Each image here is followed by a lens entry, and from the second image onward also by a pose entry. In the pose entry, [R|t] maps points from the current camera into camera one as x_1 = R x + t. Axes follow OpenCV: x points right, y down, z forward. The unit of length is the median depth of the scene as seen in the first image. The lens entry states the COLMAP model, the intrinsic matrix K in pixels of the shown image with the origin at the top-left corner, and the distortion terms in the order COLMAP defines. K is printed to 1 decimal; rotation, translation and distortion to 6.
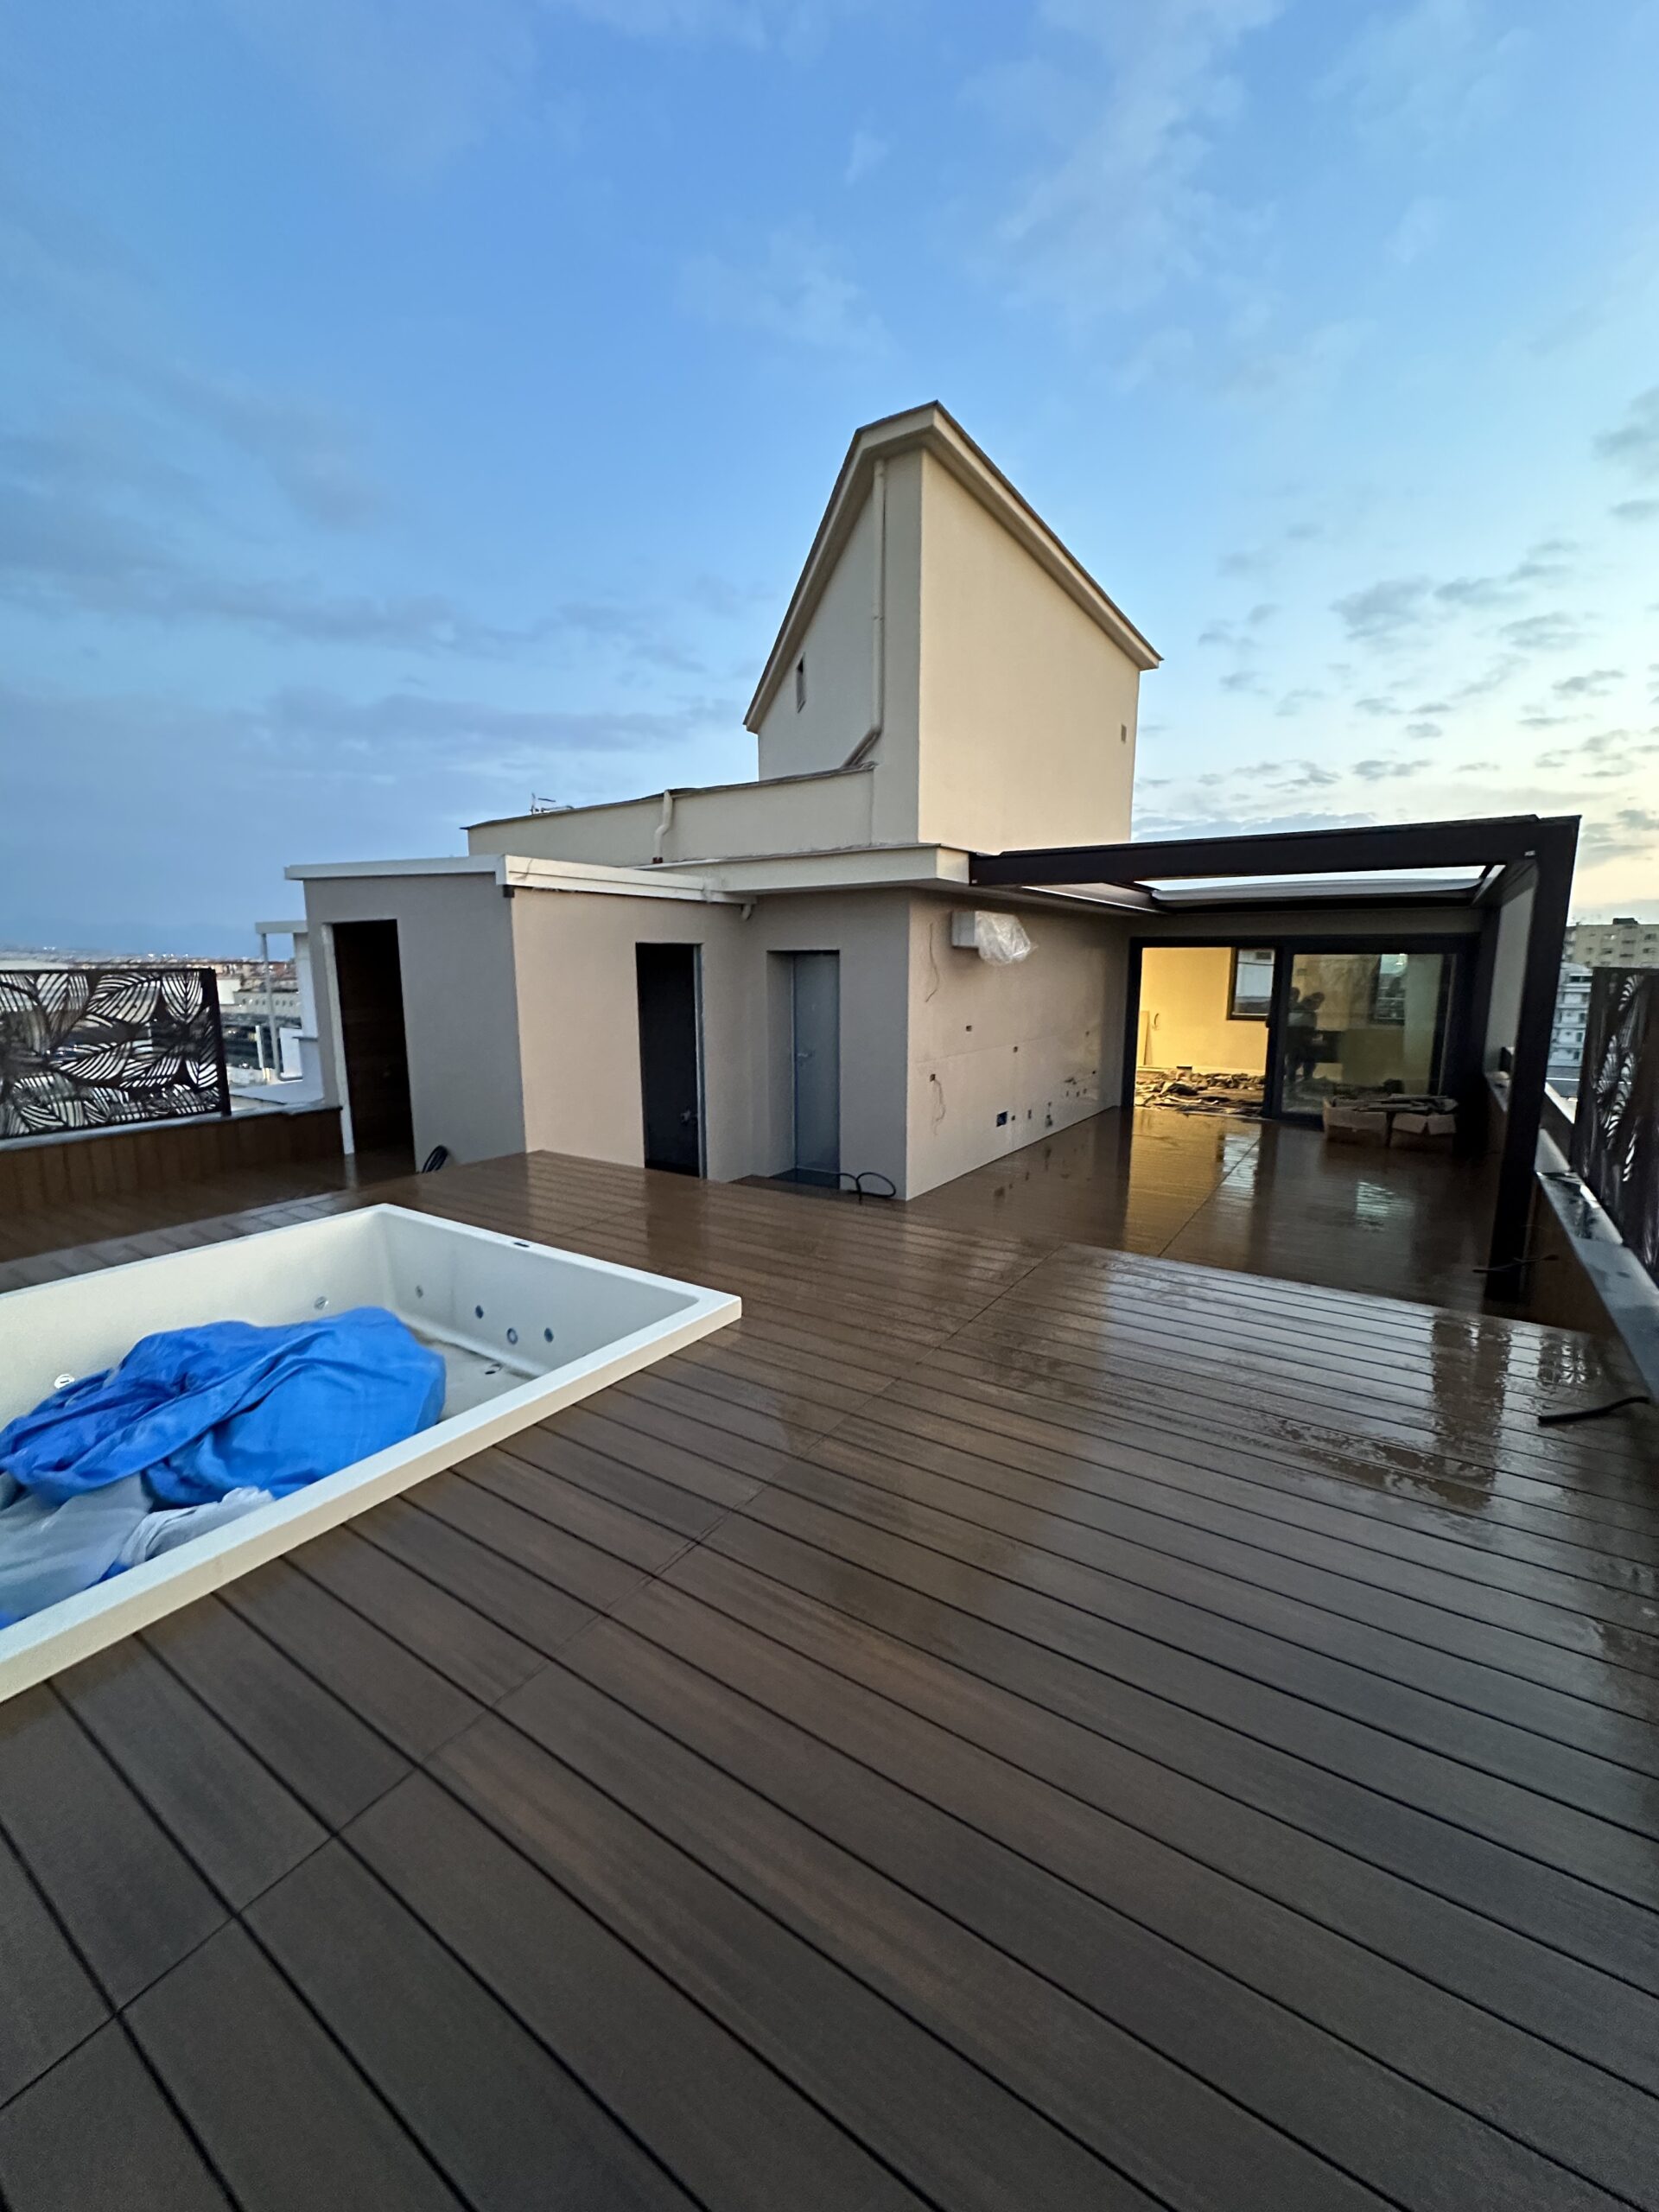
lens RADIAL K [[881.8, 0, 833.5], [0, 881.8, 1102.8], [0, 0, 1]] dist [0.001022, 0.000065]
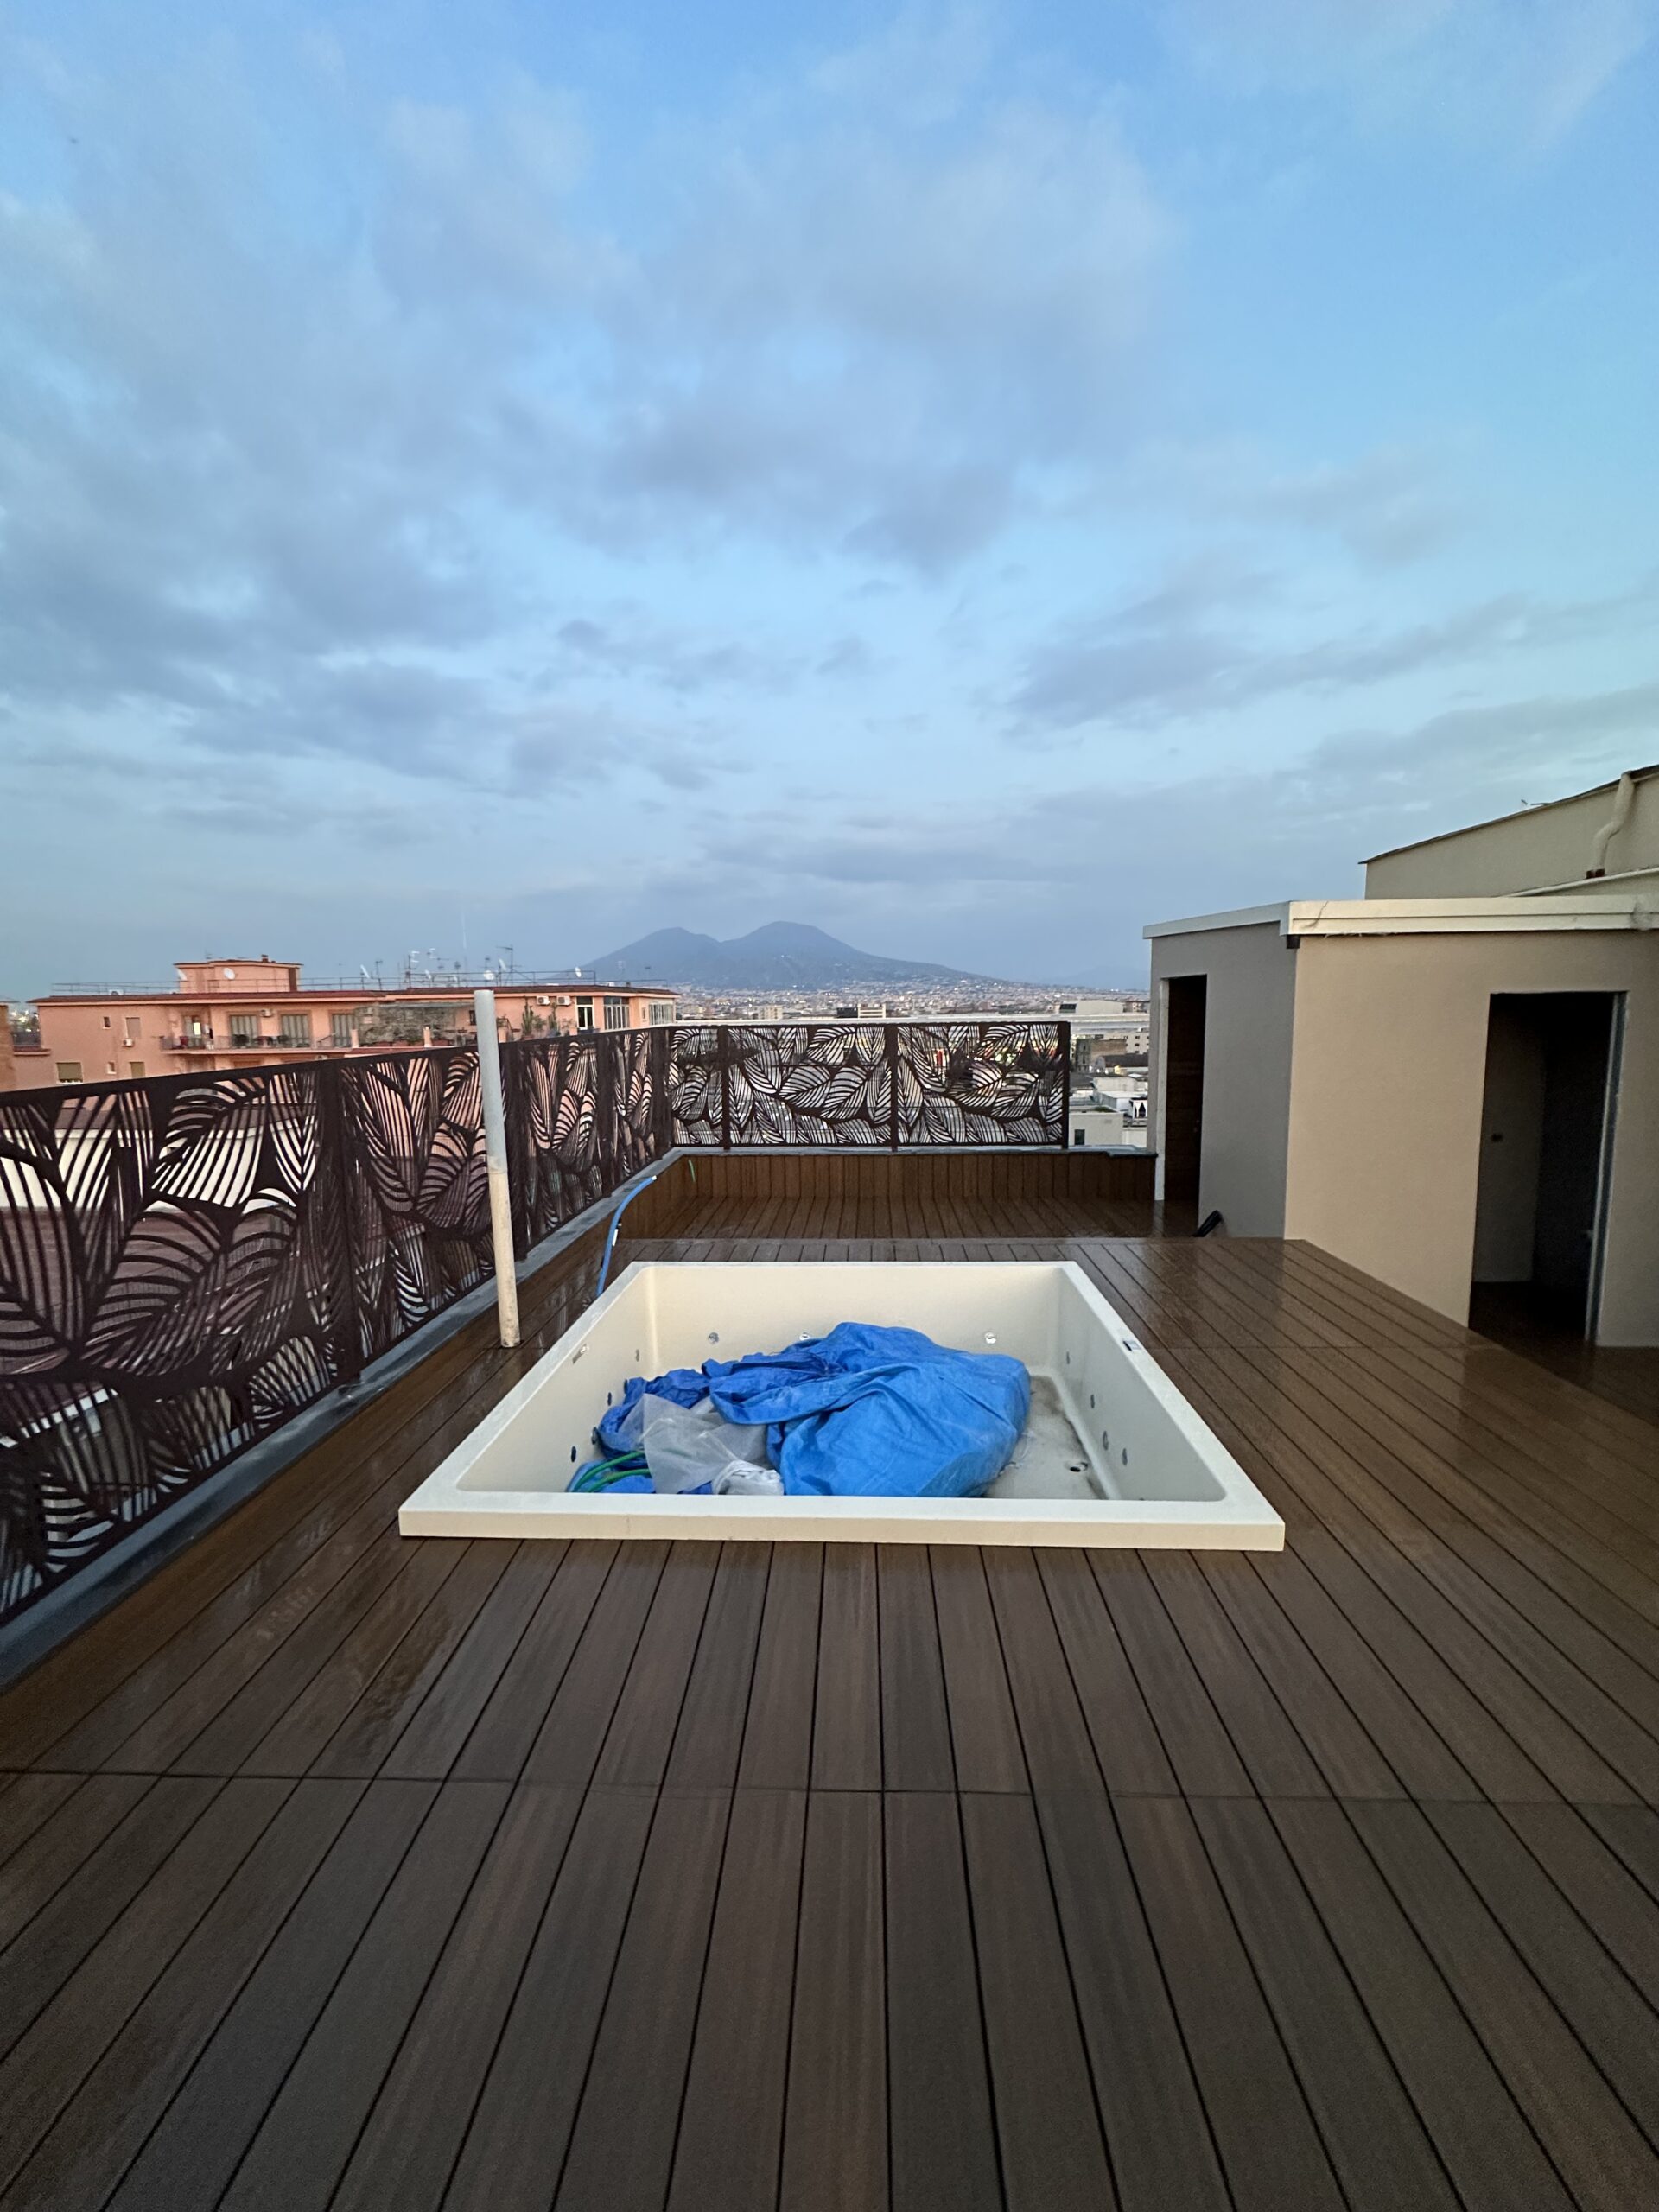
lens RADIAL K [[881.8, 0, 833.5], [0, 881.8, 1102.8], [0, 0, 1]] dist [0.001022, 0.000065]
pose [[0.516622, 0.089953, -0.851475, 0.239656], [-0.124879, 0.991748, 0.029003, -0.074987], [0.847058, 0.091348, 0.523592, 0.257738]]
